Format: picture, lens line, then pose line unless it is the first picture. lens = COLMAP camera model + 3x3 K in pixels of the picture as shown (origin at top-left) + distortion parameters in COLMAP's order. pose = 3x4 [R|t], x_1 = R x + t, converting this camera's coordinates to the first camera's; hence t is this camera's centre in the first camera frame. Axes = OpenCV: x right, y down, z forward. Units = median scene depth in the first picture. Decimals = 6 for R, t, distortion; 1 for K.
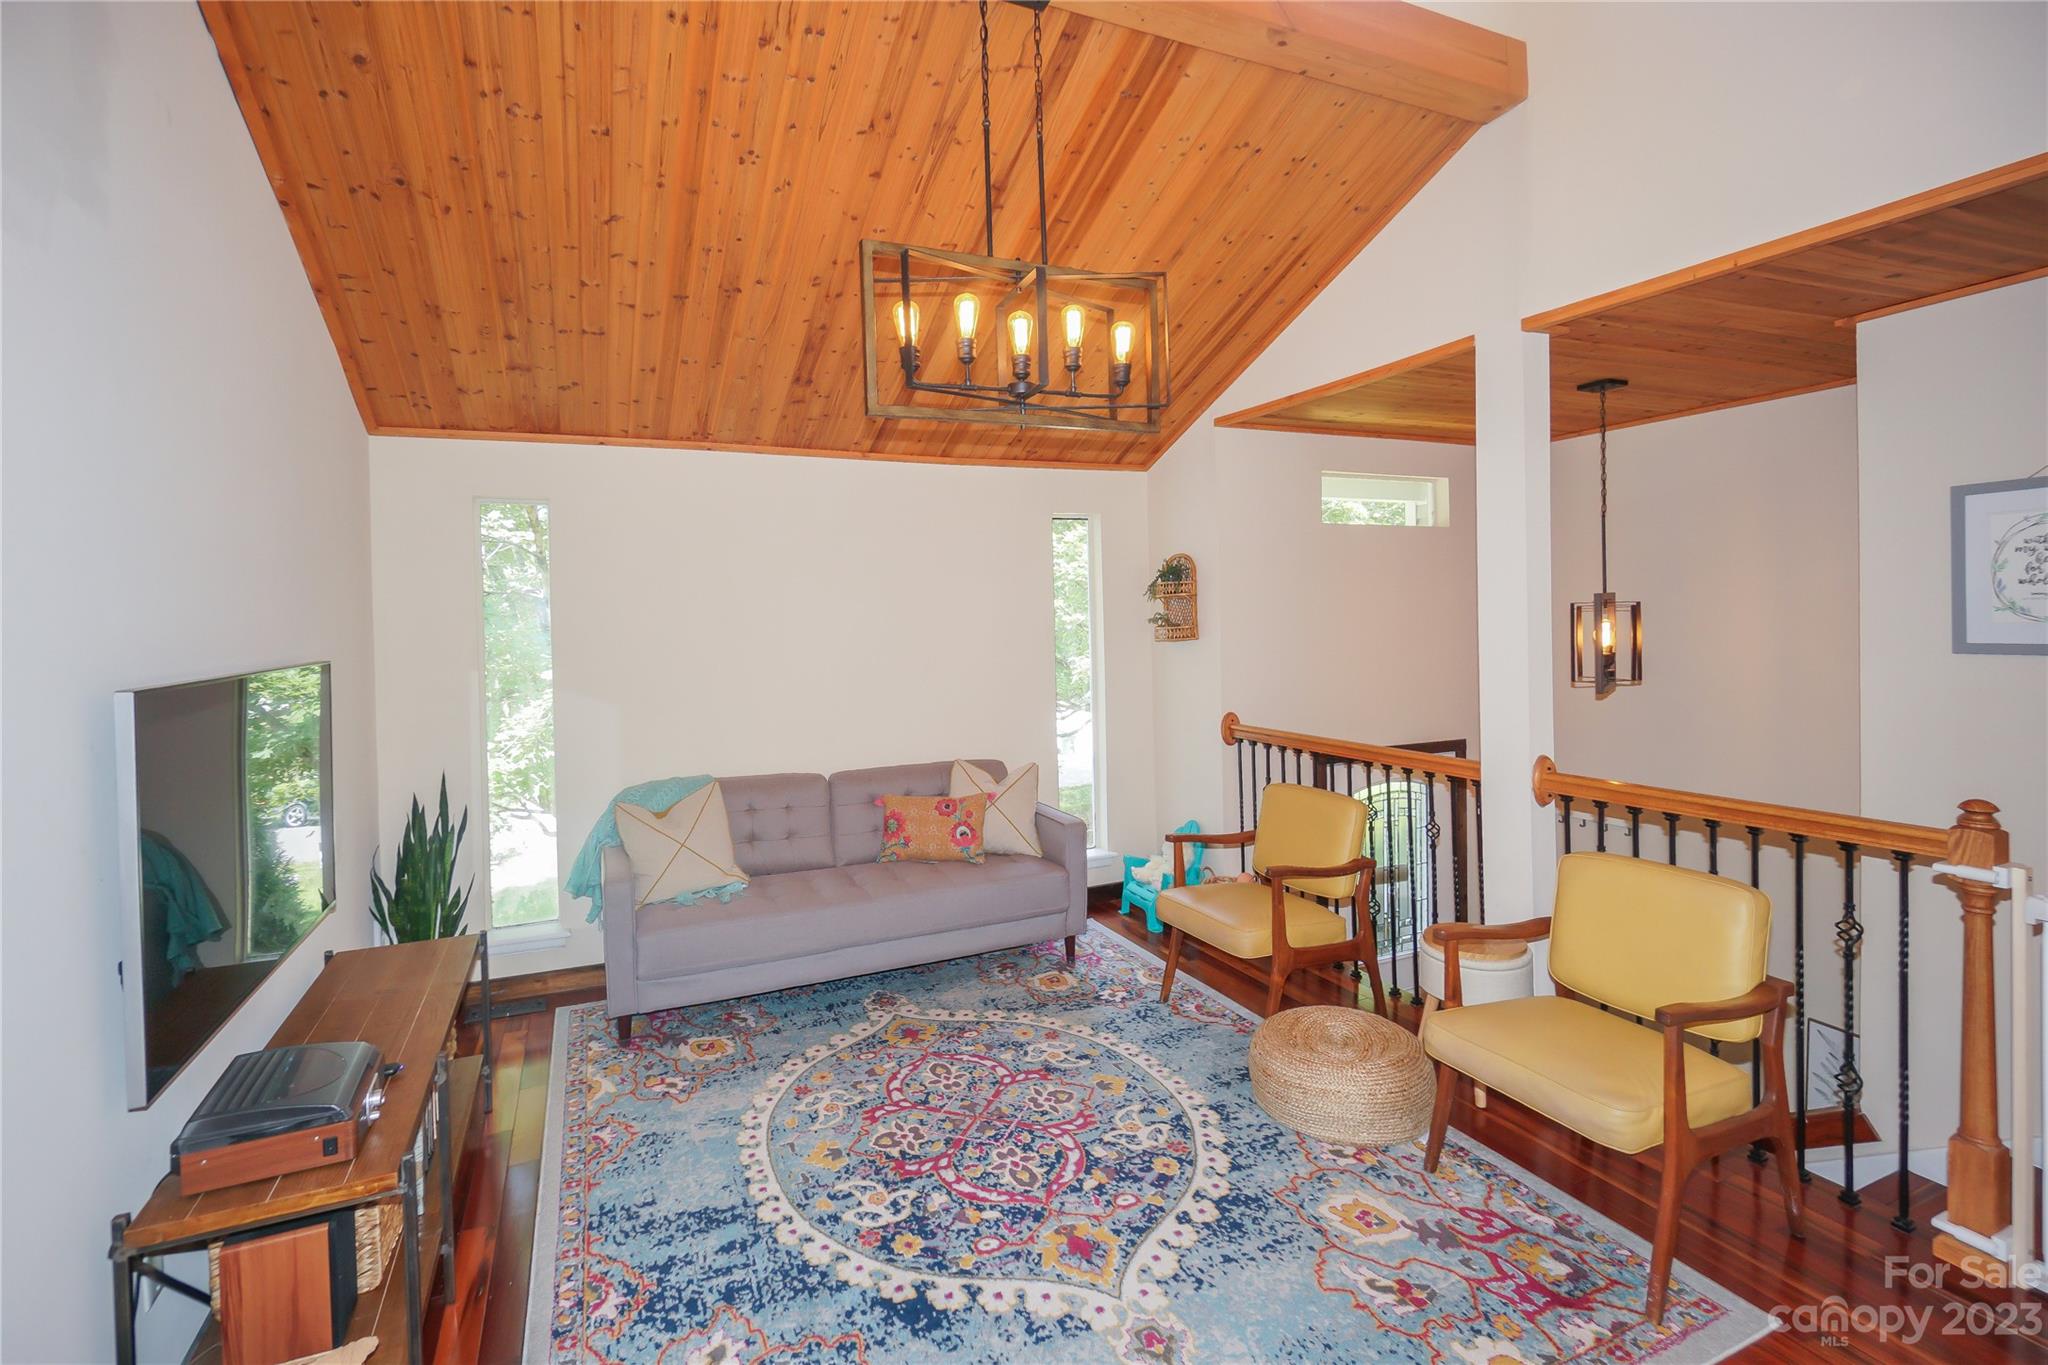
lens RADIAL K [[926.7, 0, 1004.7], [0, 926.7, 626.9], [0, 0, 1]] dist [-0.008519, 0.003406]
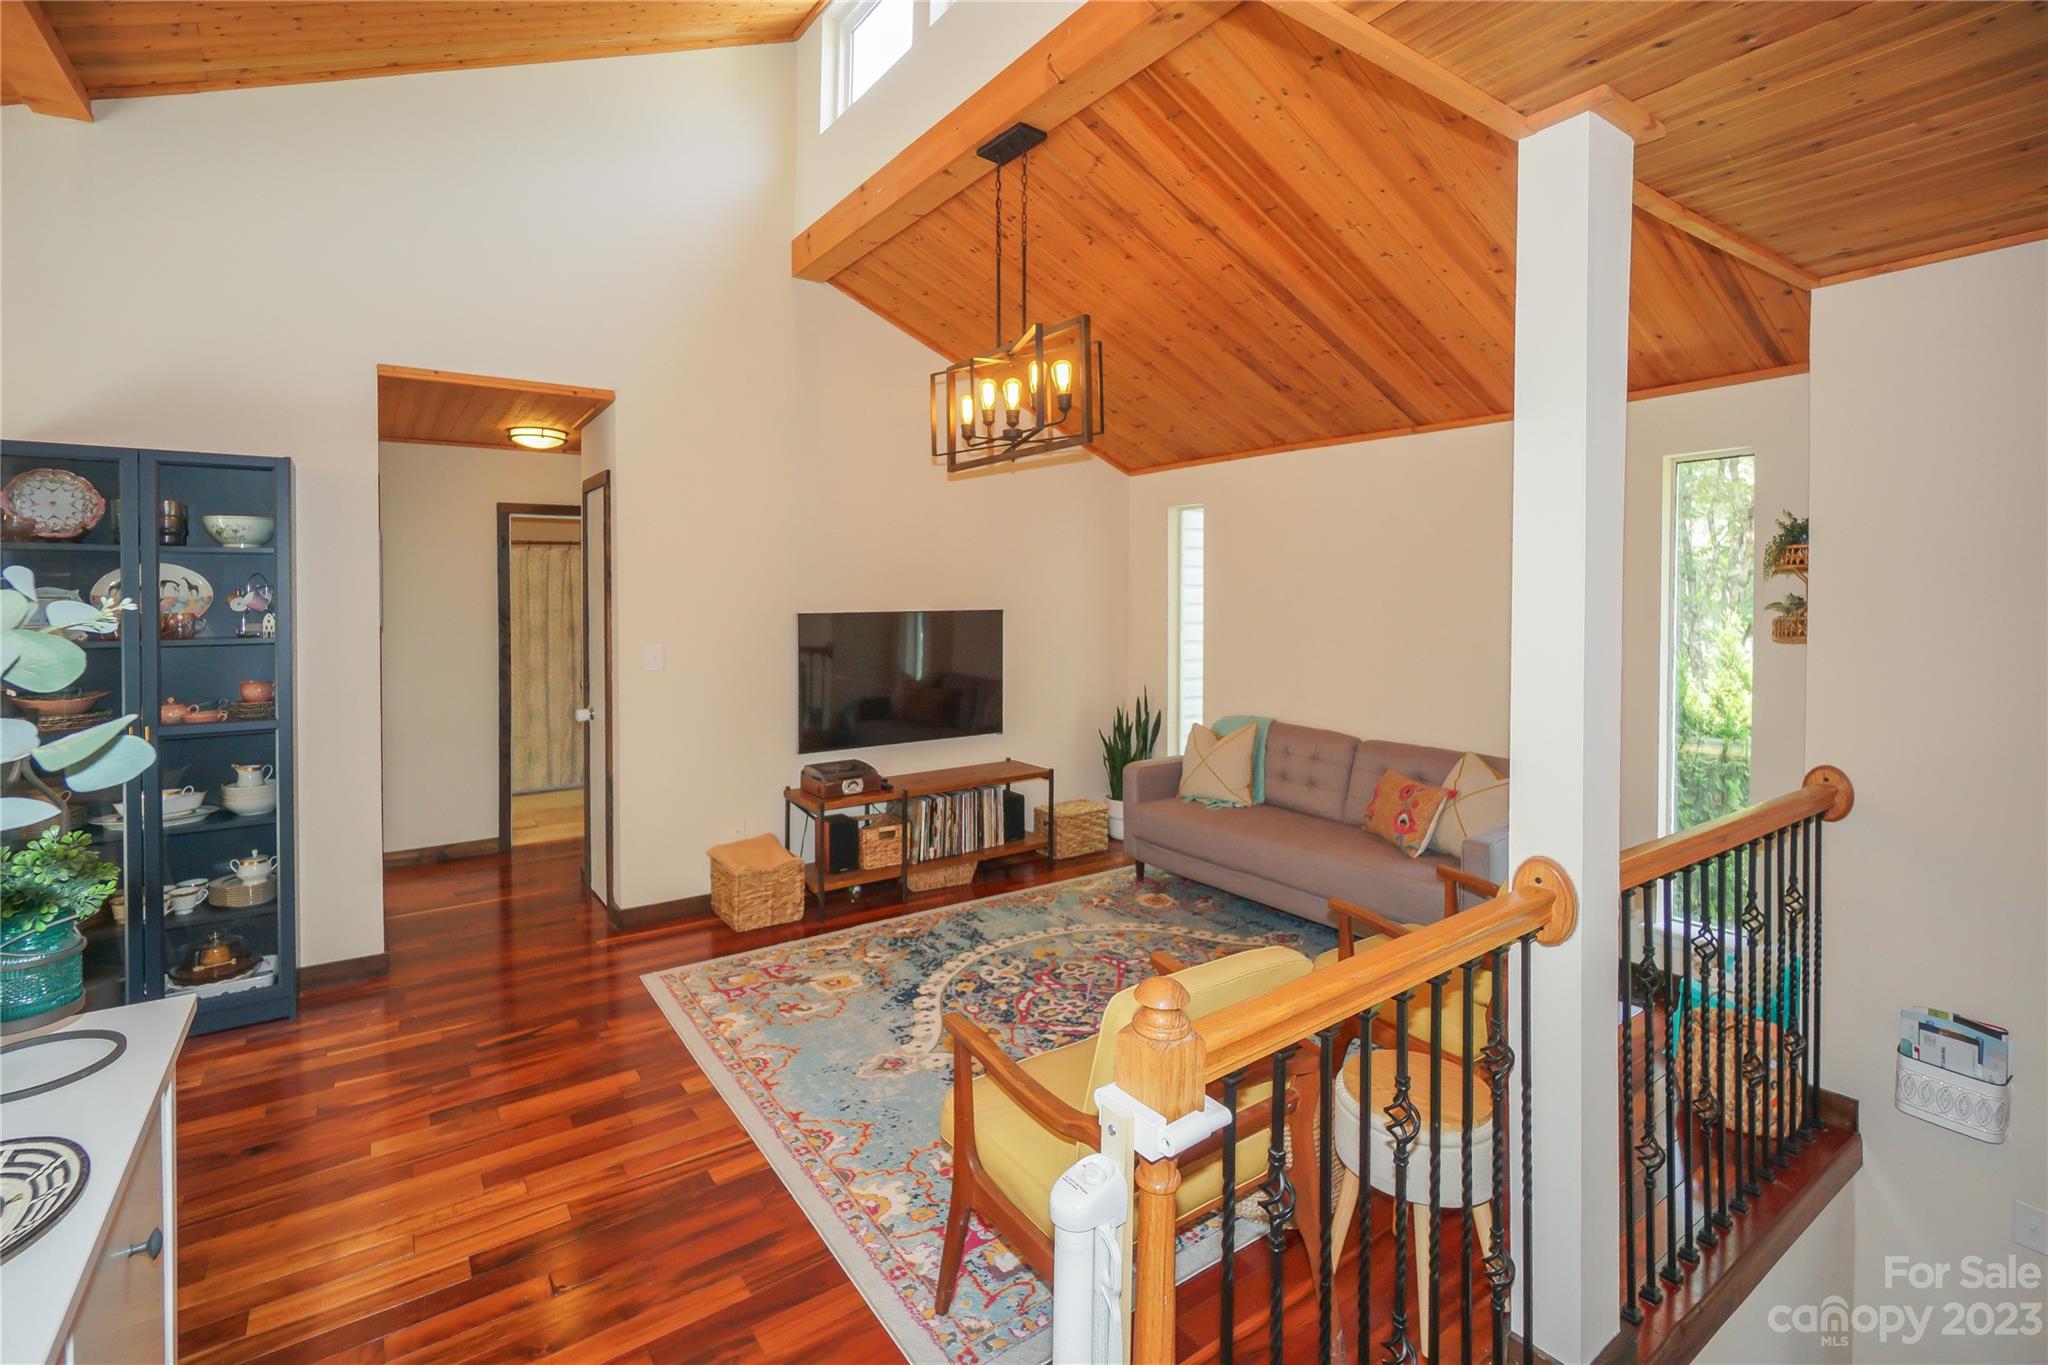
lens RADIAL K [[926.7, 0, 1019.6], [0, 926.7, 598.2], [0, 0, 1]] dist [-0.008519, 0.003406]
pose [[0.204519, 0.025381, -0.978534, 1.153634], [-0.016139, 0.999615, 0.022555, -0.030932], [0.978730, 0.011179, 0.204850, 0.596723]]
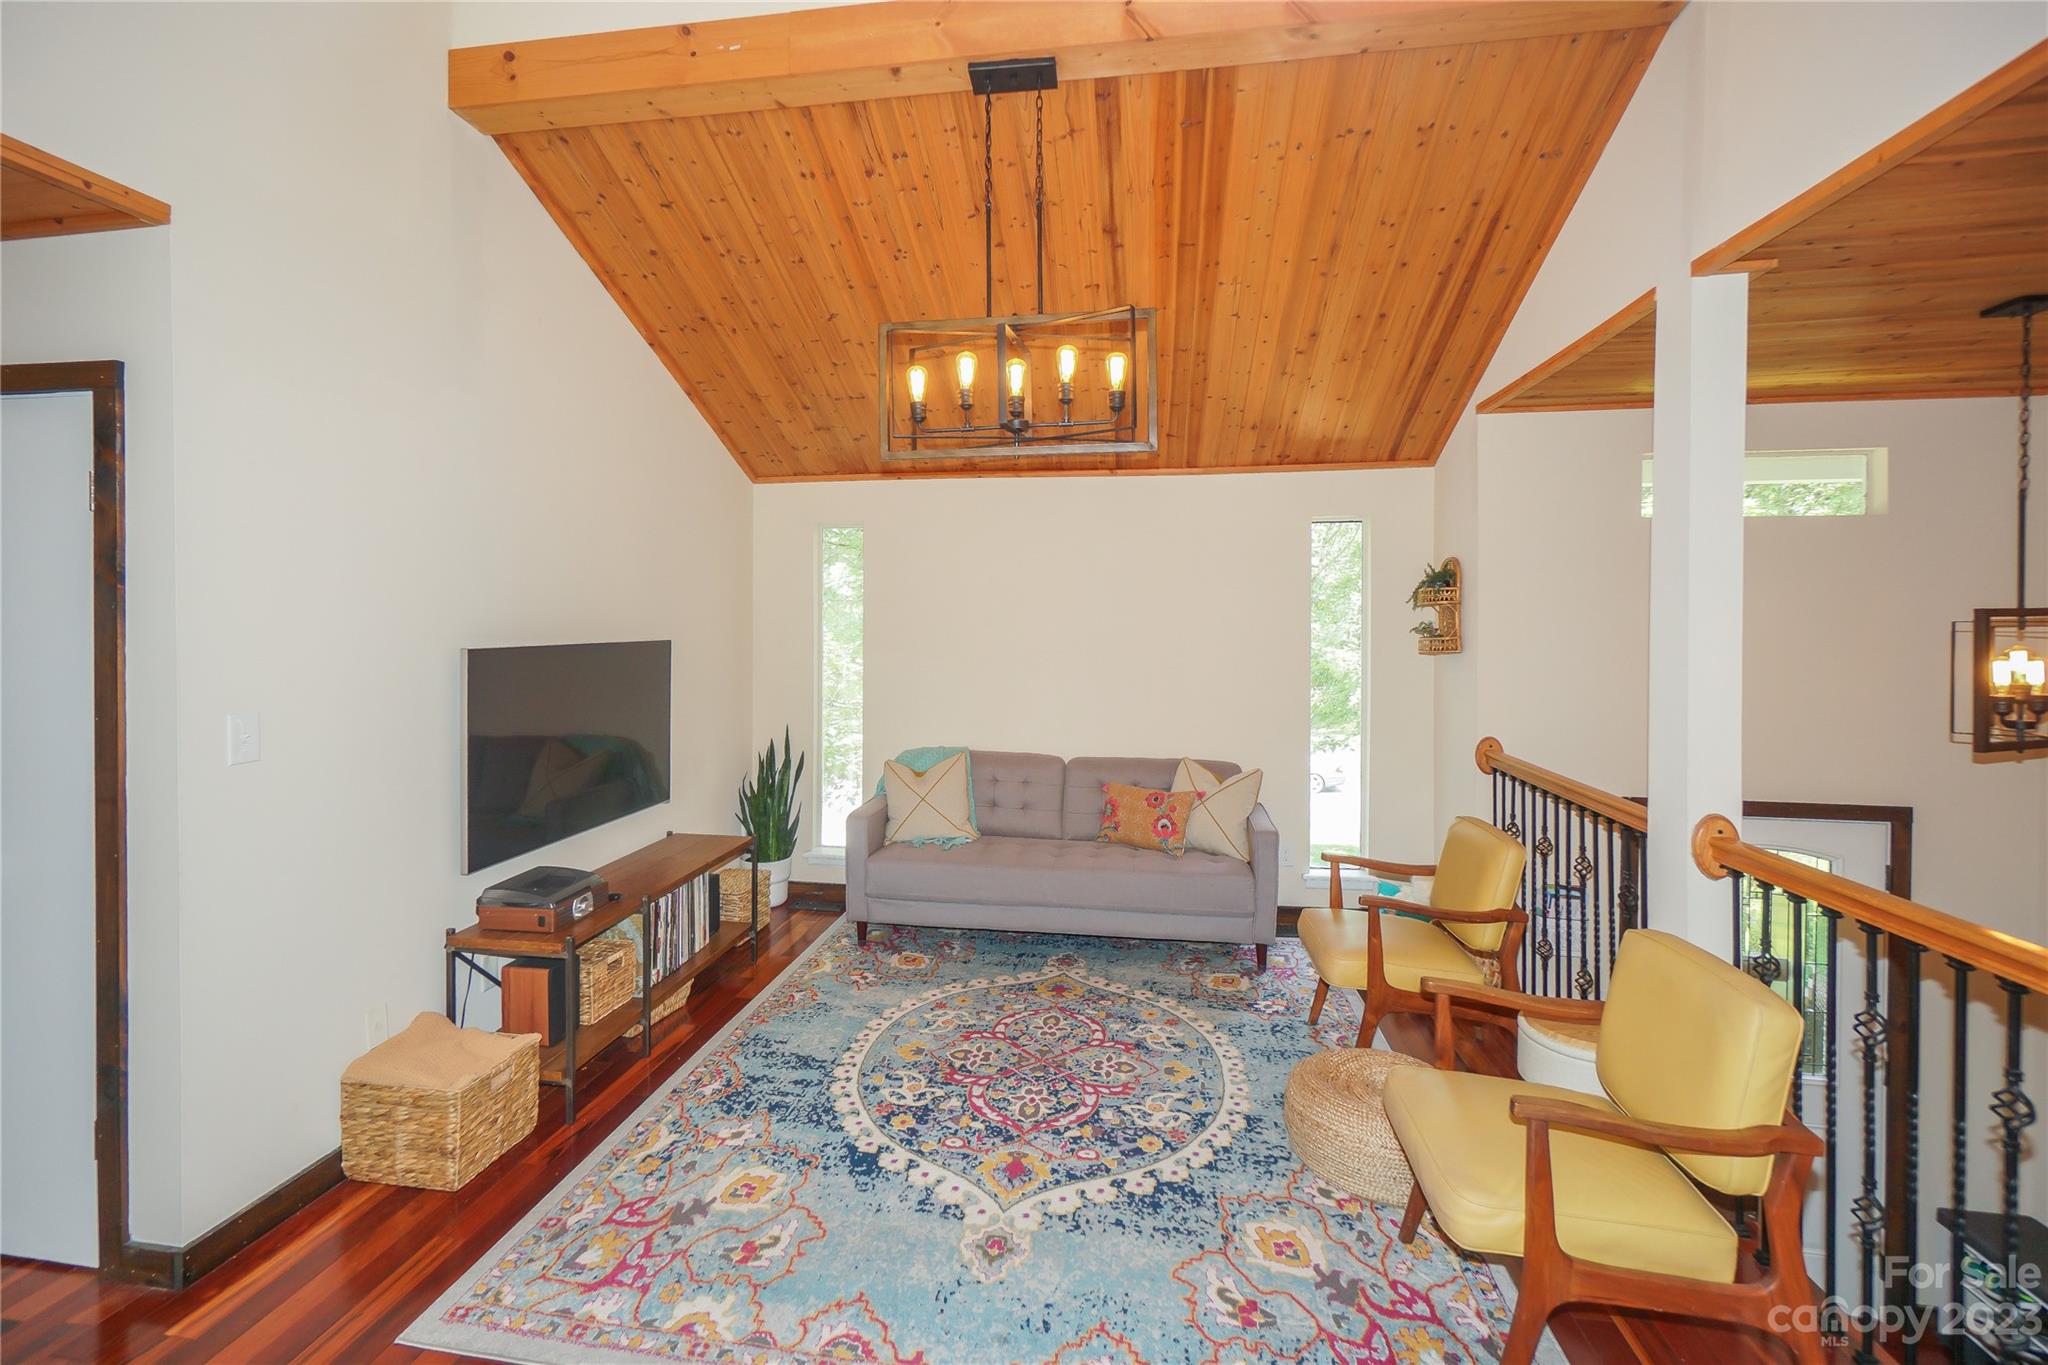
lens RADIAL K [[926.7, 0, 1001.8], [0, 926.7, 627.9], [0, 0, 1]] dist [-0.008519, 0.003406]
pose [[0.839317, 0.026914, -0.542975, 0.527971], [-0.026621, 0.999610, 0.008397, -0.010196], [0.542990, 0.007407, 0.839707, 0.013797]]
